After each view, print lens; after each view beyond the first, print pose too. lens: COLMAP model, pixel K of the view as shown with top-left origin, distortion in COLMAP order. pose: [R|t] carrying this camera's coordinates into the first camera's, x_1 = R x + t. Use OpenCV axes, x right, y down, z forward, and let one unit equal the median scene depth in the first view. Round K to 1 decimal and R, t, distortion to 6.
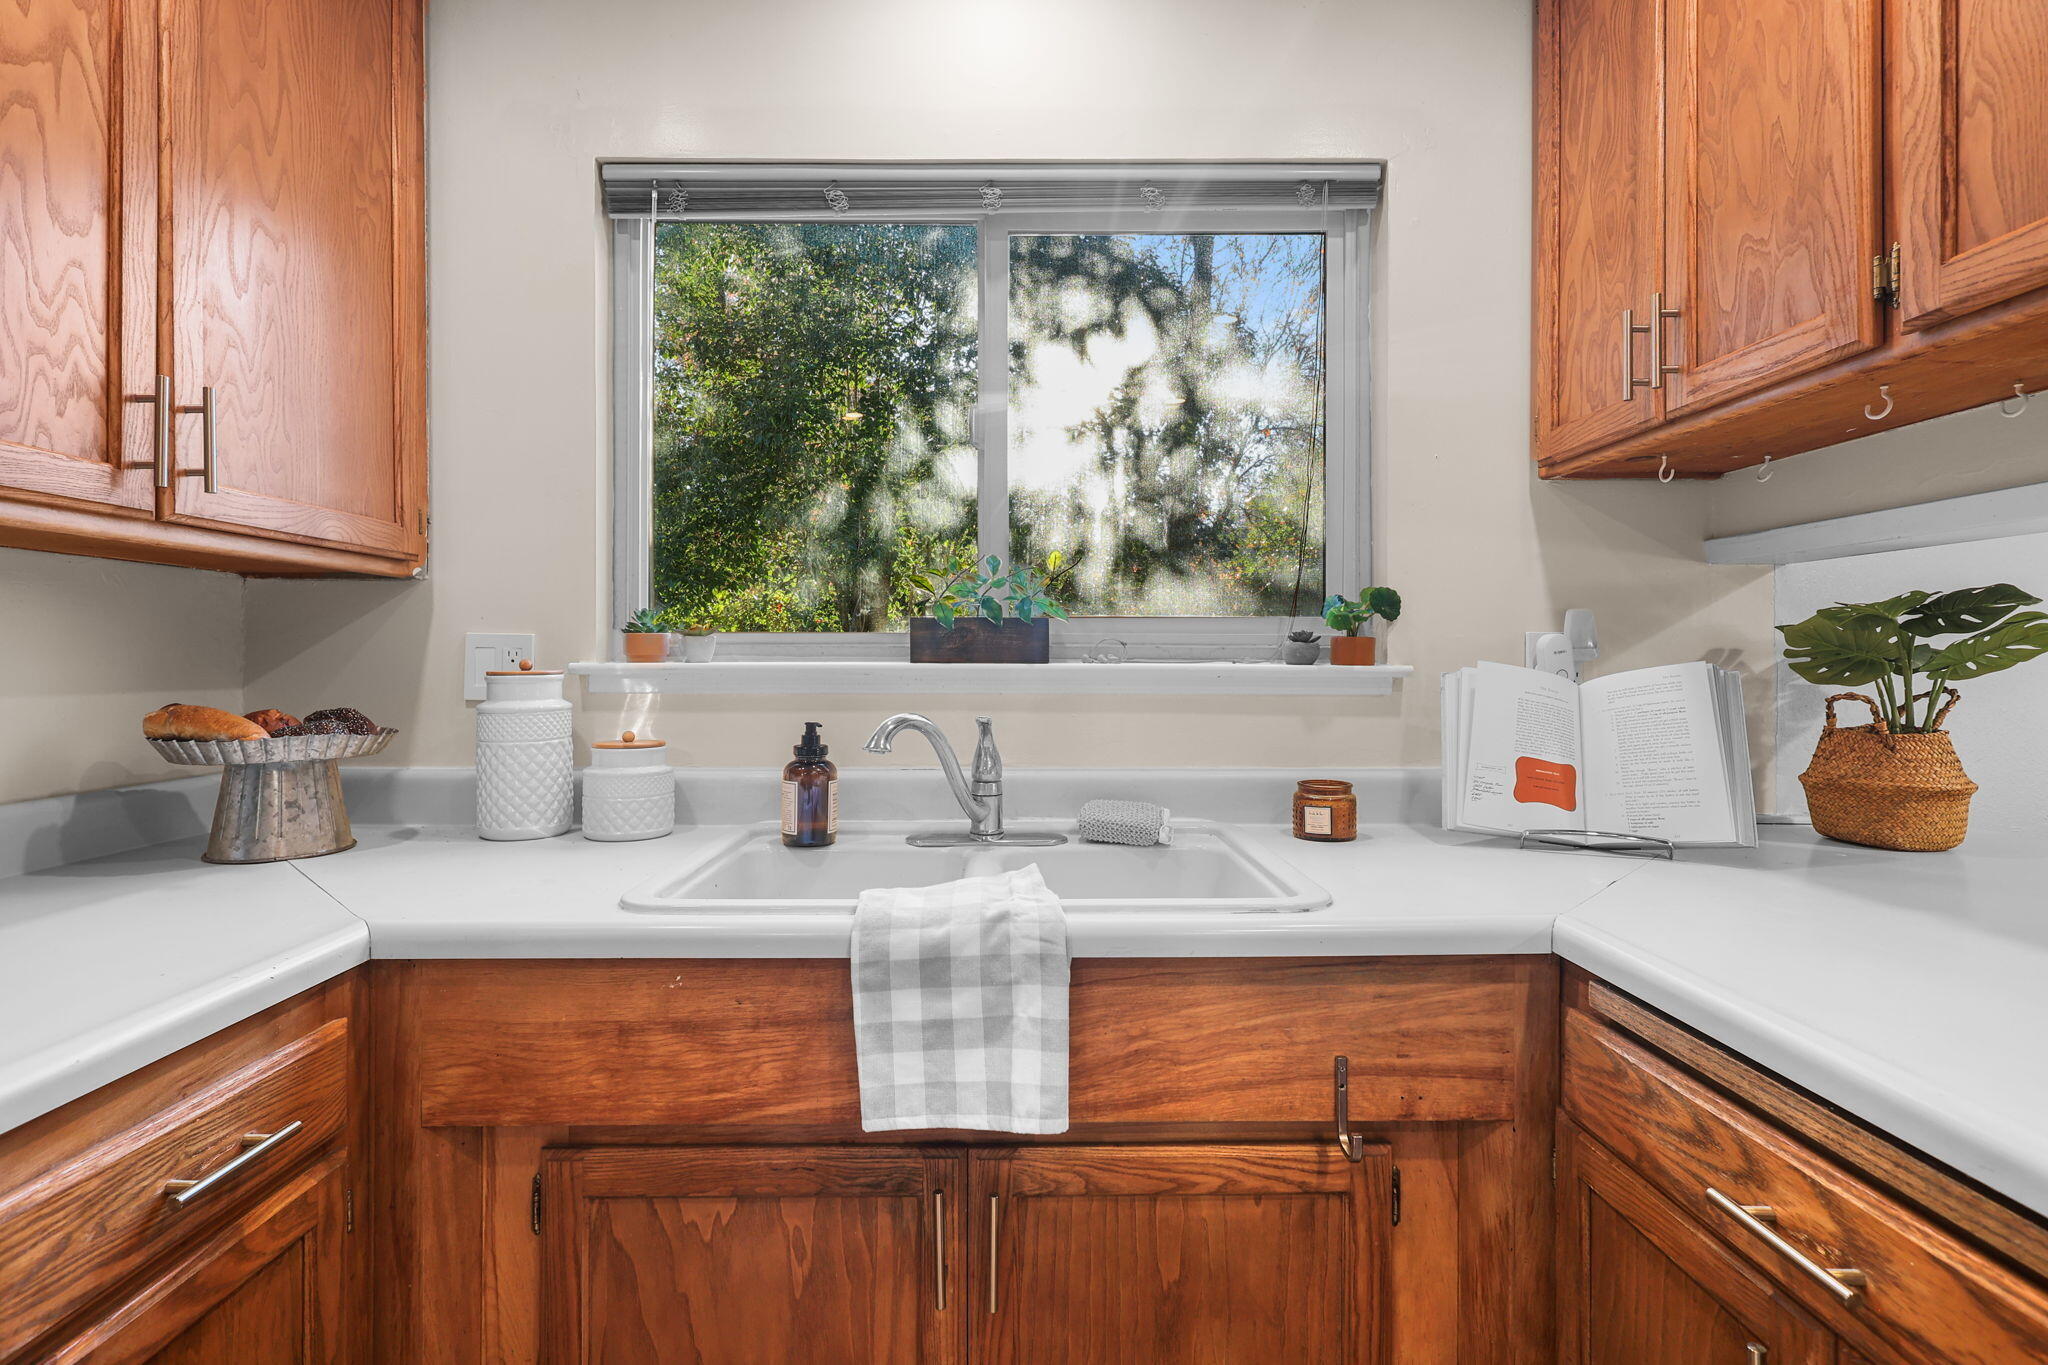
lens RADIAL K [[942.0, 0, 1025.6], [0, 942.0, 656.4], [0, 0, 1]] dist [0.000685, 0.000188]
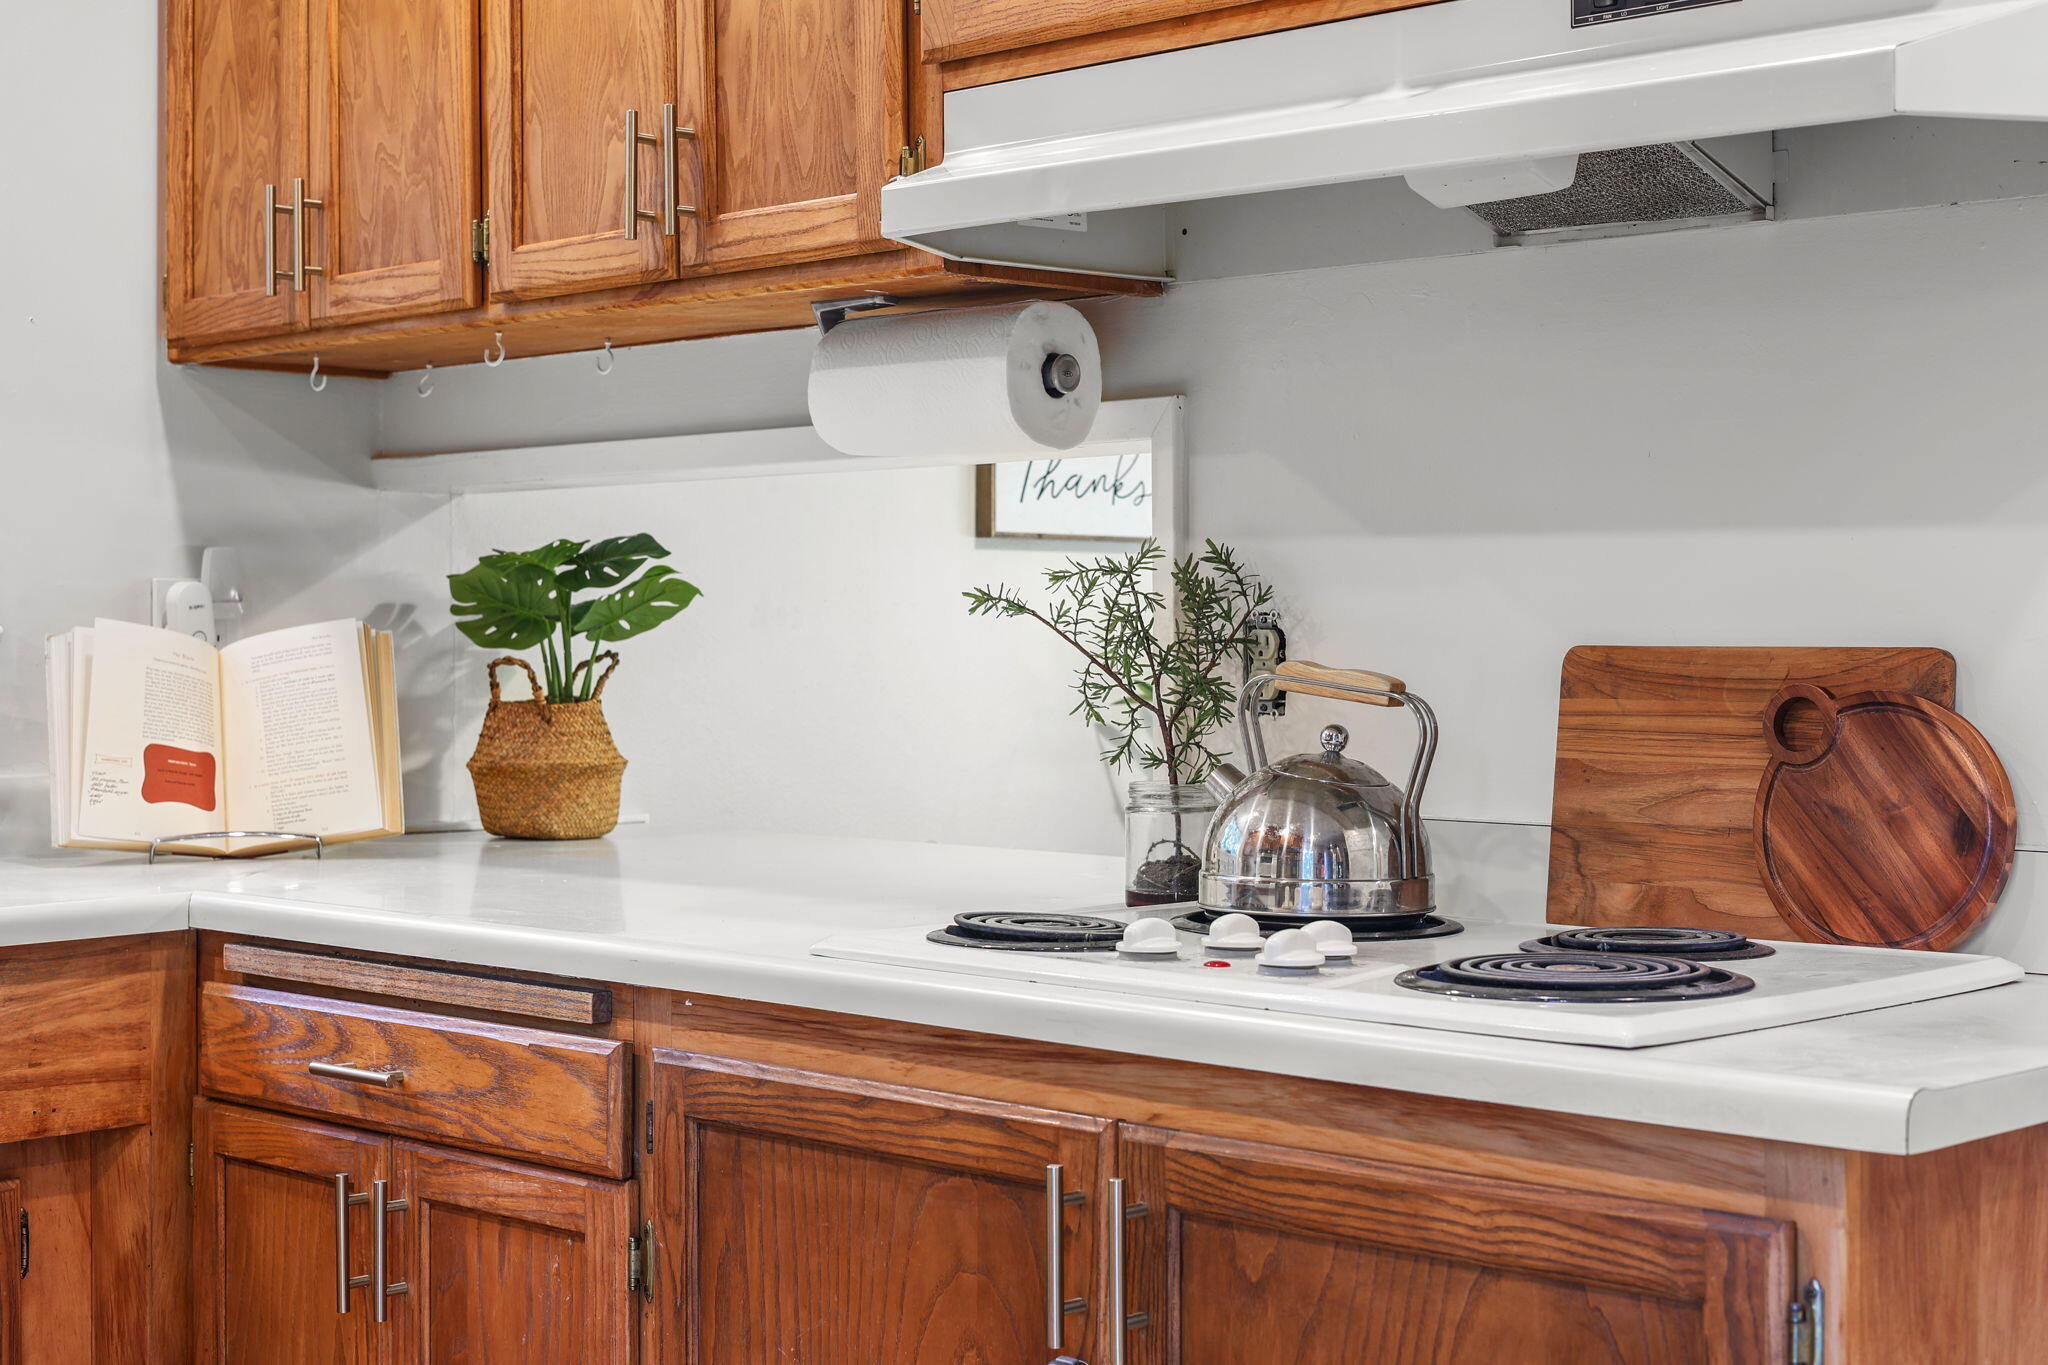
lens RADIAL K [[2879.9, 0, 1028.8], [0, 2879.9, 669.5], [0, 0, 1]] dist [0.021145, -0.072253]
pose [[0.699801, -0.010254, 0.714265, -0.703444], [-0.000955, 0.999883, 0.015289, 0.011197], [-0.714338, -0.011382, 0.699709, -1.247385]]
